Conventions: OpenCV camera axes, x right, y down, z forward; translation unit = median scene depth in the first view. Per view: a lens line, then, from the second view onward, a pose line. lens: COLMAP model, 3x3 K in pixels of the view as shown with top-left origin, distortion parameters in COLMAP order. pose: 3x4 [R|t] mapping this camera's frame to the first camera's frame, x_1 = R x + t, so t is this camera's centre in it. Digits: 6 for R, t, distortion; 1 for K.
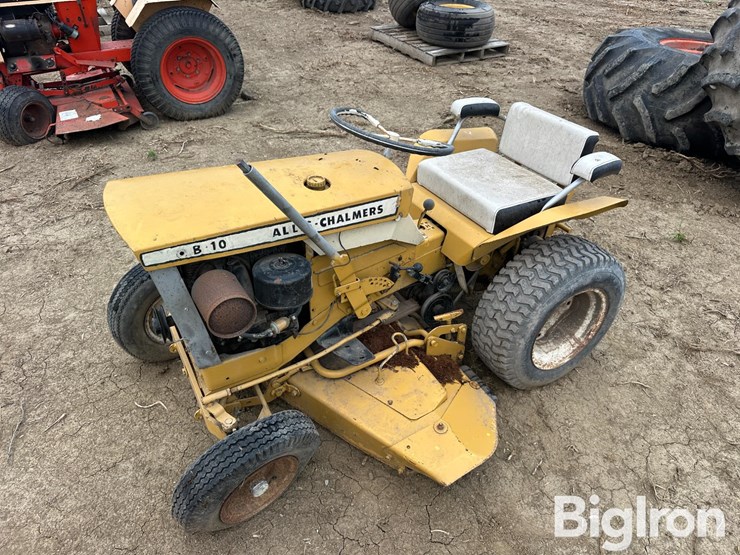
lens RADIAL K [[525.8, 0, 370.7], [0, 525.8, 273.3], [0, 0, 1]] dist [0.024517, -0.036880]
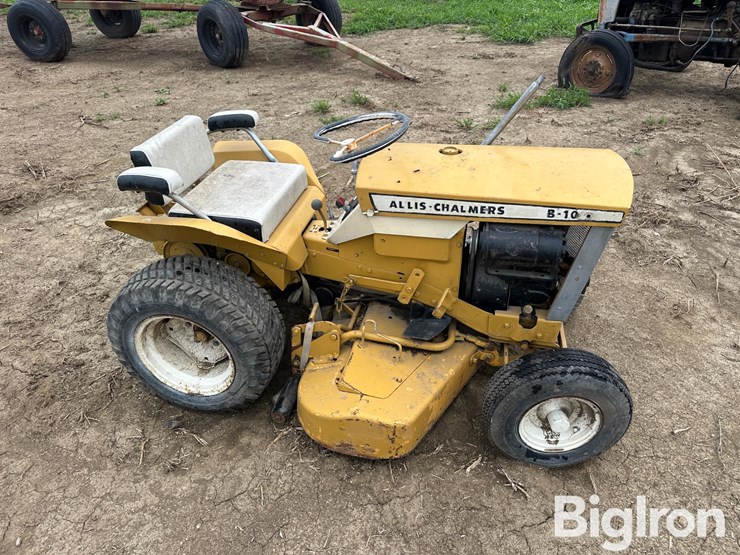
lens RADIAL K [[522.4, 0, 372.8], [0, 522.4, 270.0], [0, 0, 1]] dist [0.023865, -0.030577]
pose [[-0.741542, -0.394968, 0.542324, -0.551848], [0.376508, 0.424066, 0.823657, -0.845668], [-0.555299, 0.814965, -0.165754, 1.178858]]
